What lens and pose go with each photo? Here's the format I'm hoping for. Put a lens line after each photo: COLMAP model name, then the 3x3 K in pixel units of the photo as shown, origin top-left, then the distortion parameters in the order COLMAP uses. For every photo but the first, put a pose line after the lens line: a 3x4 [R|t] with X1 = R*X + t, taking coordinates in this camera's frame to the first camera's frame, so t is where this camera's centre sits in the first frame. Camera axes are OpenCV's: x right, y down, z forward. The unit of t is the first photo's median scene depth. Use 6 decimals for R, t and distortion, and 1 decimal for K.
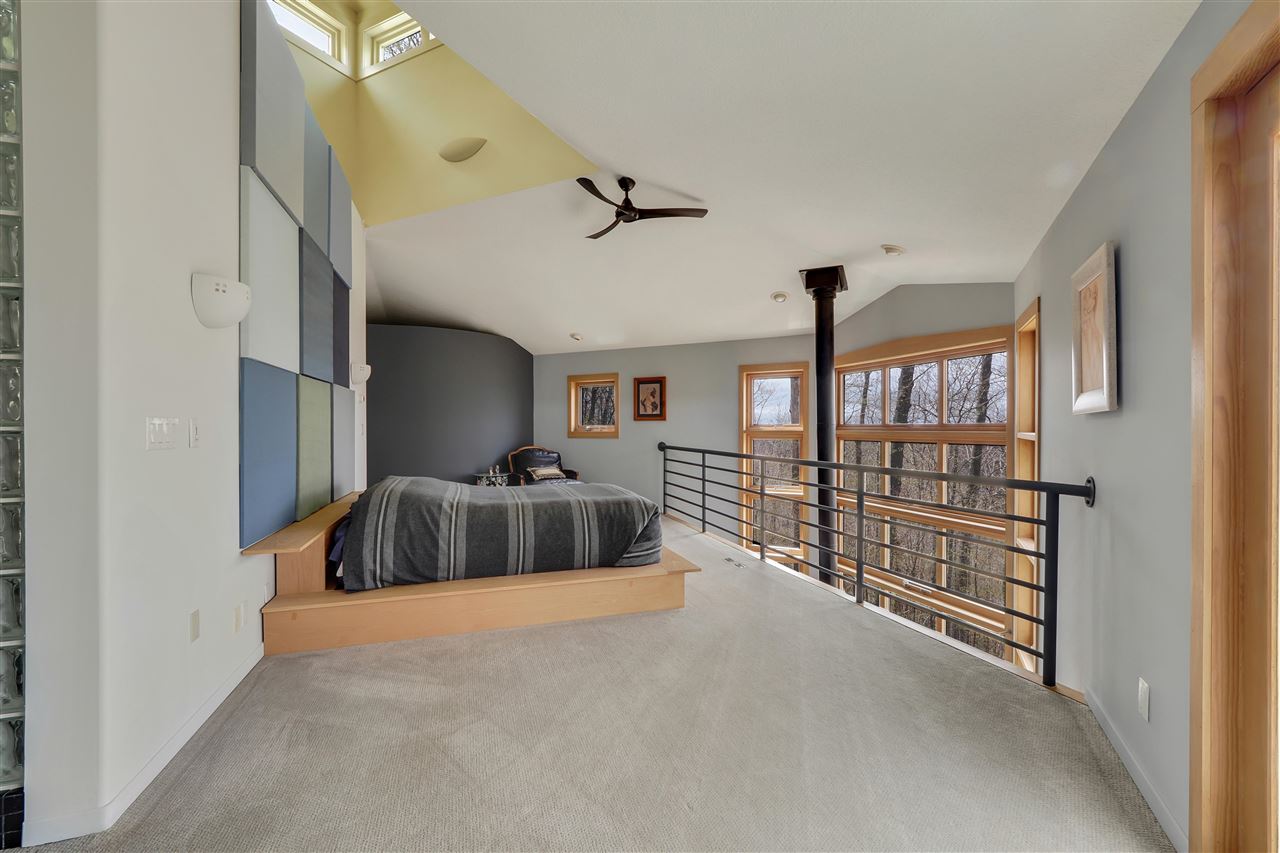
lens RADIAL K [[546.3, 0, 630.2], [0, 546.3, 425.3], [0, 0, 1]] dist [0.001261, -0.011101]
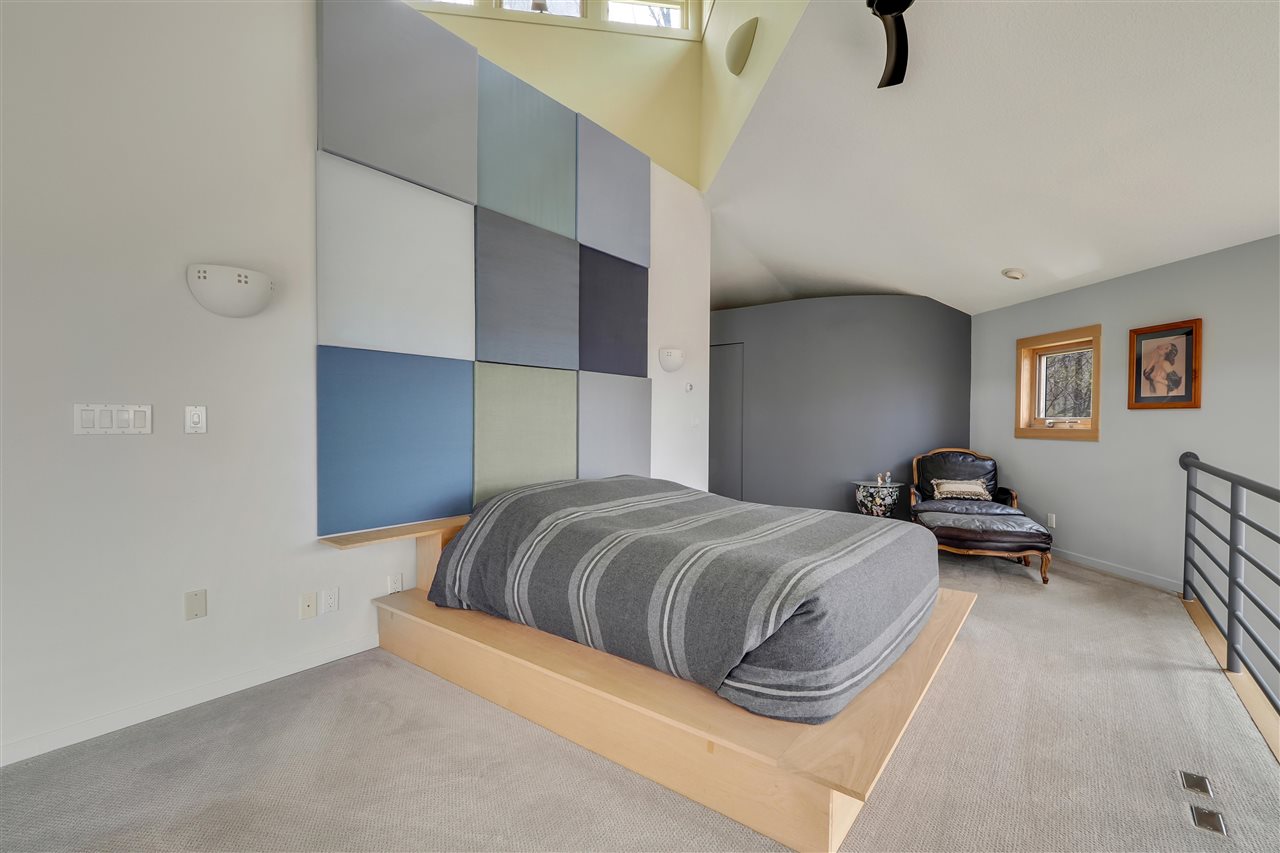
lens RADIAL K [[552.7, 0, 640.0], [0, 552.7, 426.5], [0, 0, 1]] dist [-0.014483, -0.000069]
pose [[0.591772, 0.017328, -0.805919, 0.159116], [-0.004500, 0.999824, 0.018194, 0.000561], [0.806093, -0.007140, 0.591746, 0.305089]]
